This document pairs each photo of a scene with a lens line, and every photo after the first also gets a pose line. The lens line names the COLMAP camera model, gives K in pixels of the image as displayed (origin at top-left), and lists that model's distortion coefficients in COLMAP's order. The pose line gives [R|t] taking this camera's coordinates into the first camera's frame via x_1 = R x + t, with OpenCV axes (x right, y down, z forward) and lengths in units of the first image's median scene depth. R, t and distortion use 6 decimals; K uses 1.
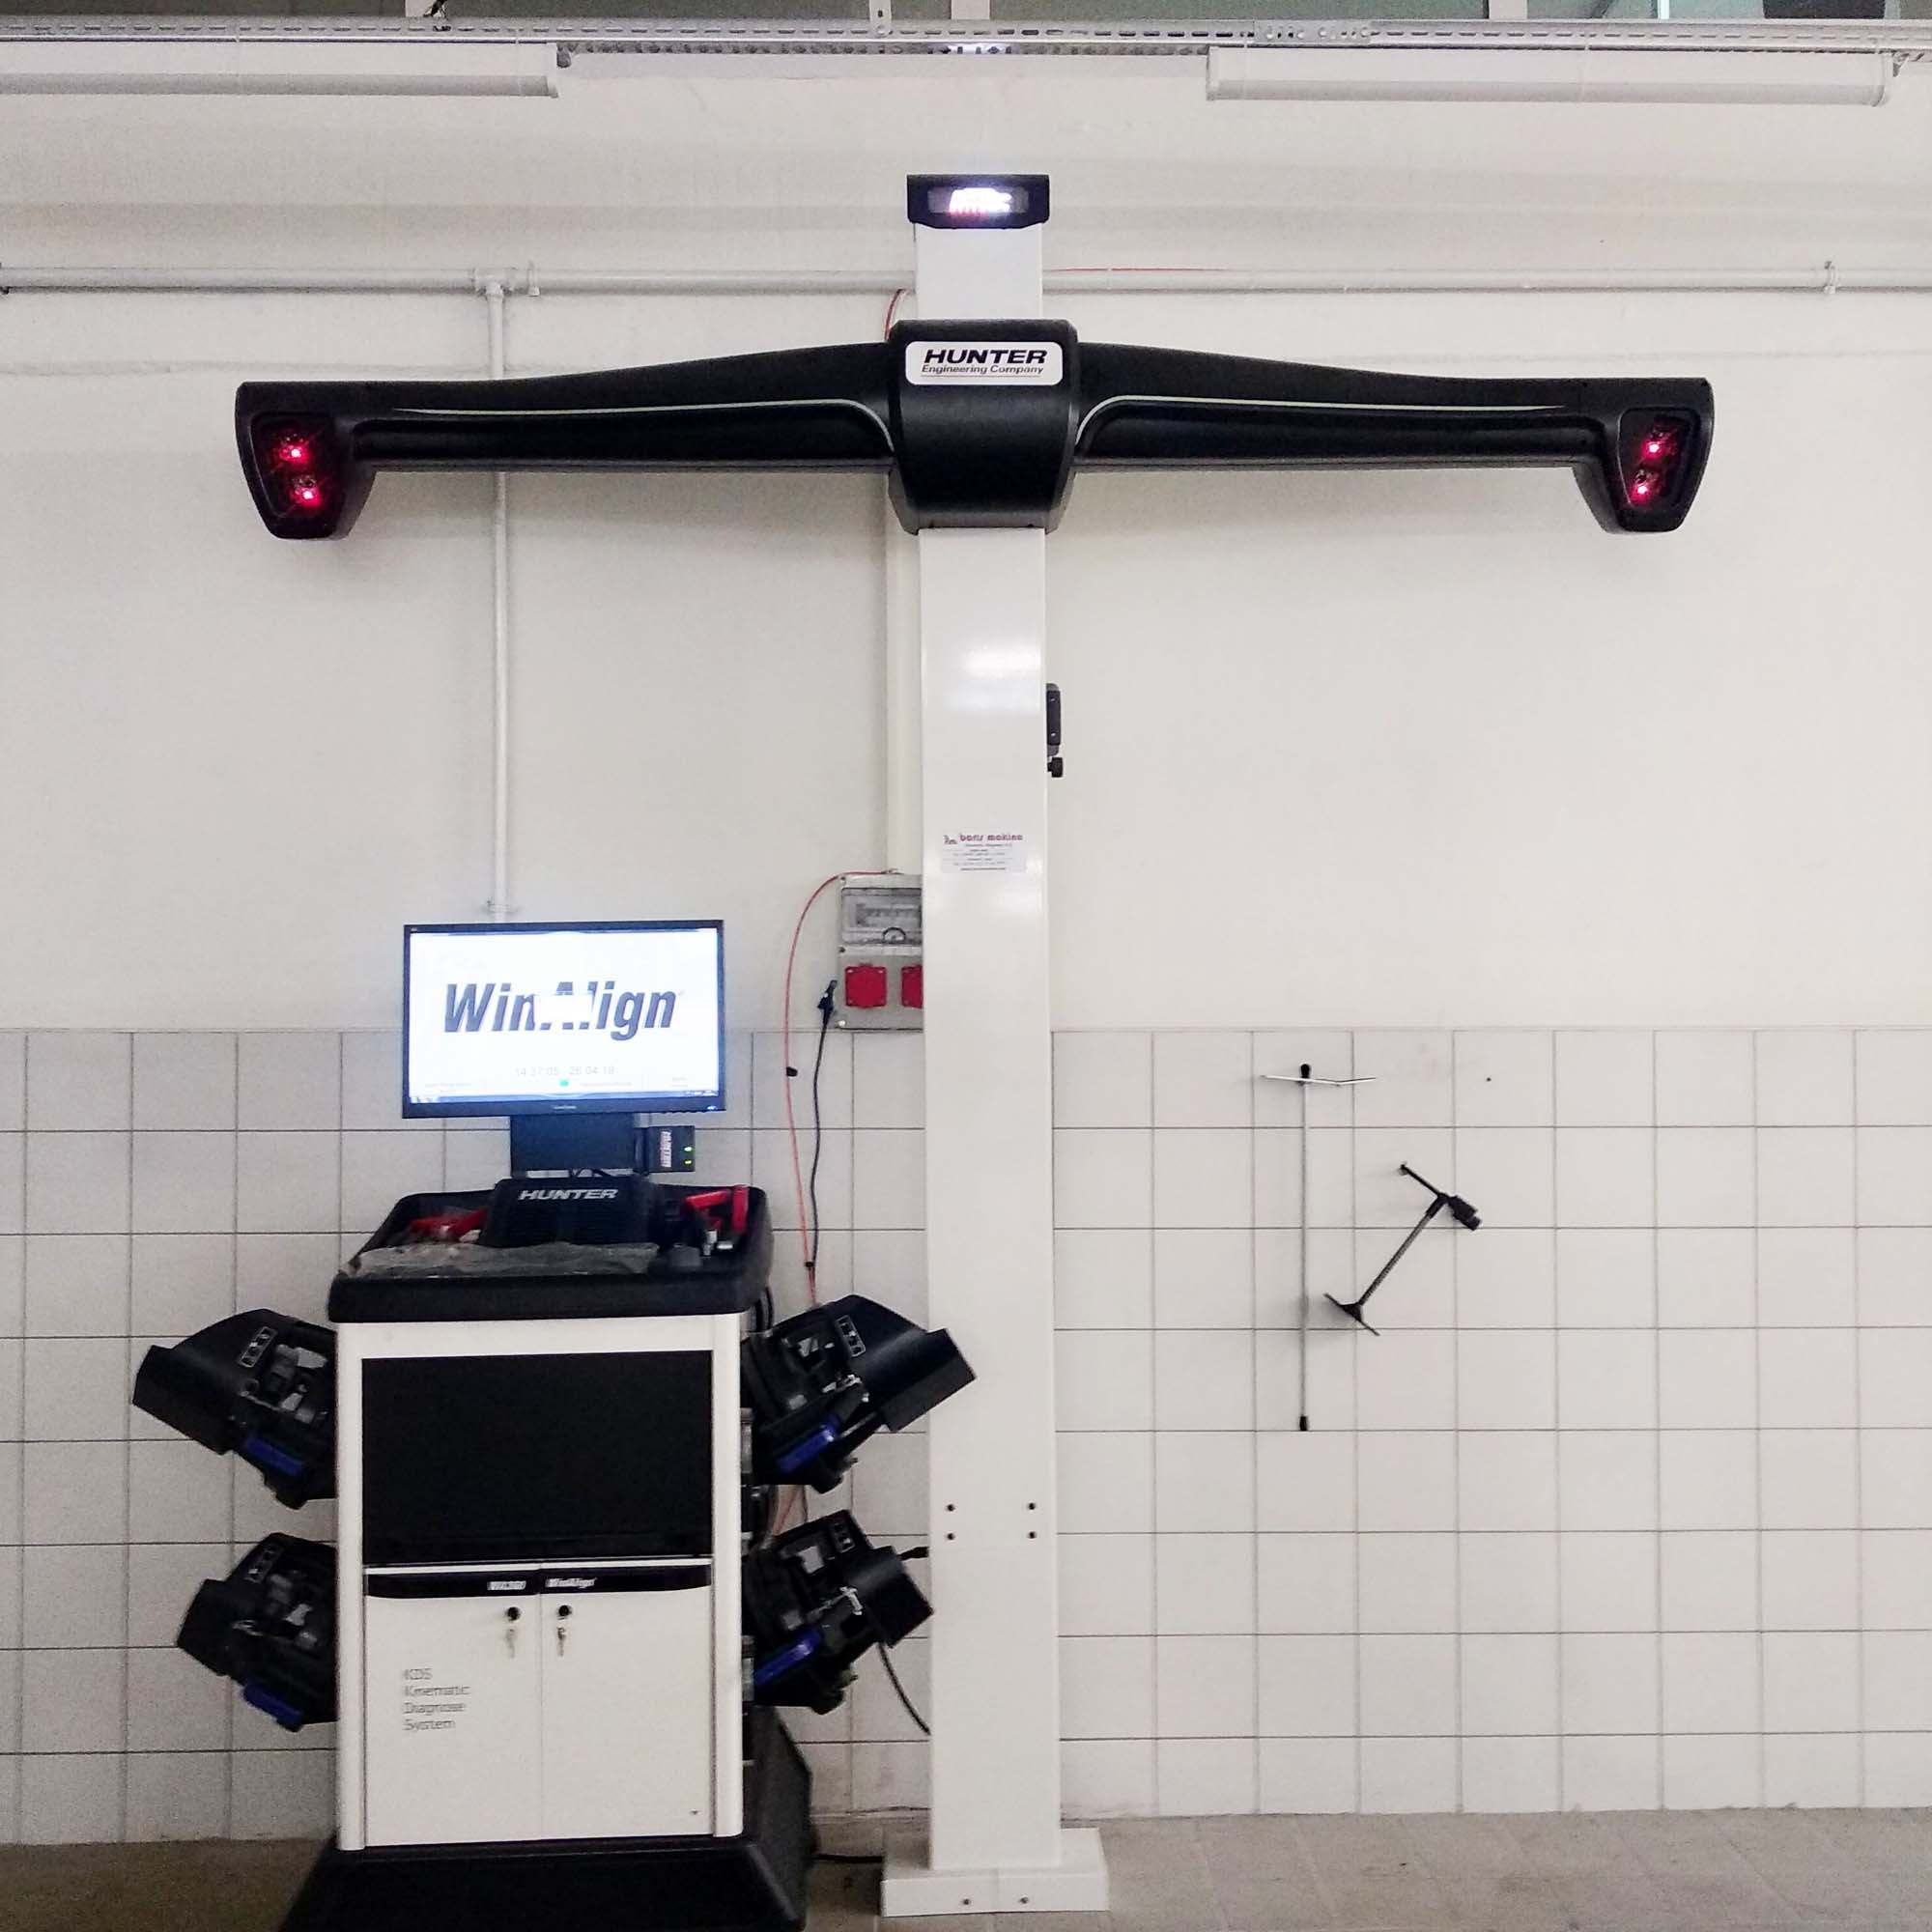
lens RADIAL K [[1982.2, 0, 966.0], [0, 1982.2, 966.0], [0, 0, 1]] dist [0.070595, -0.104822]
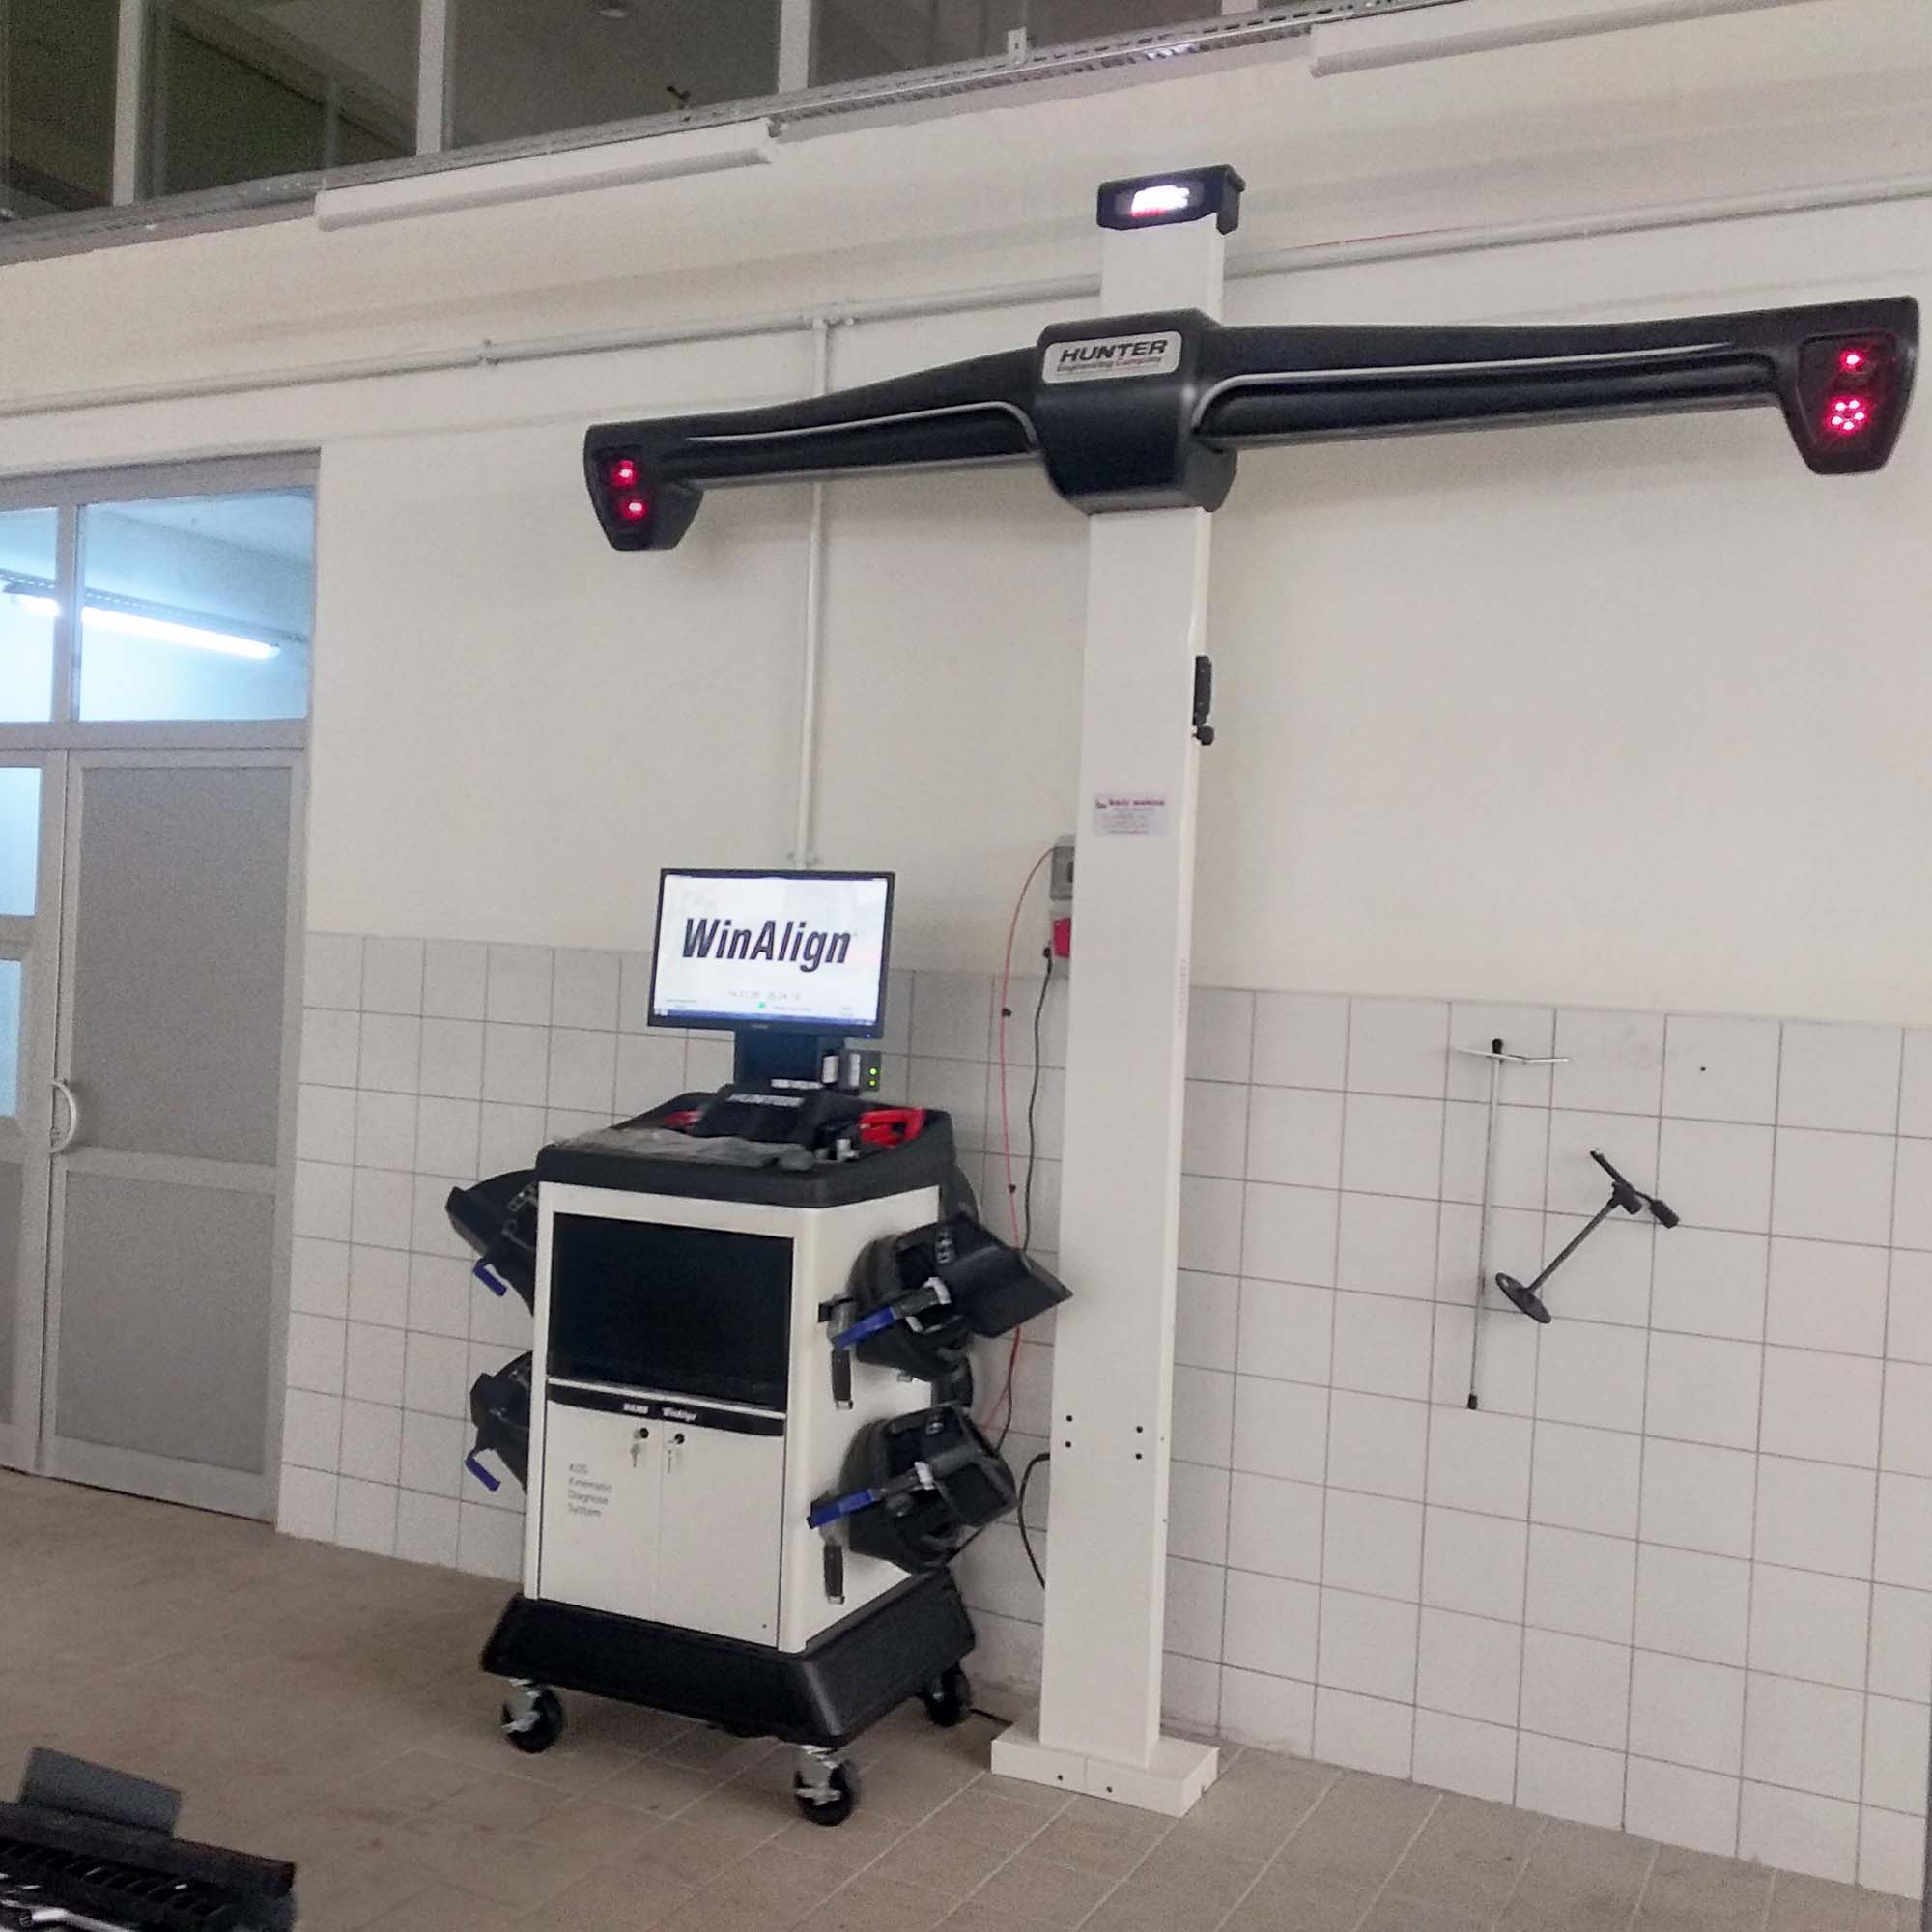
lens RADIAL K [[1969.4, 0, 966.0], [0, 1969.4, 966.0], [0, 0, 1]] dist [0.079280, -0.112502]
pose [[0.886407, 0.052055, -0.459970, 0.432910], [-0.043139, 0.998622, 0.029882, -0.004764], [0.460892, -0.006645, 0.887431, 0.016966]]
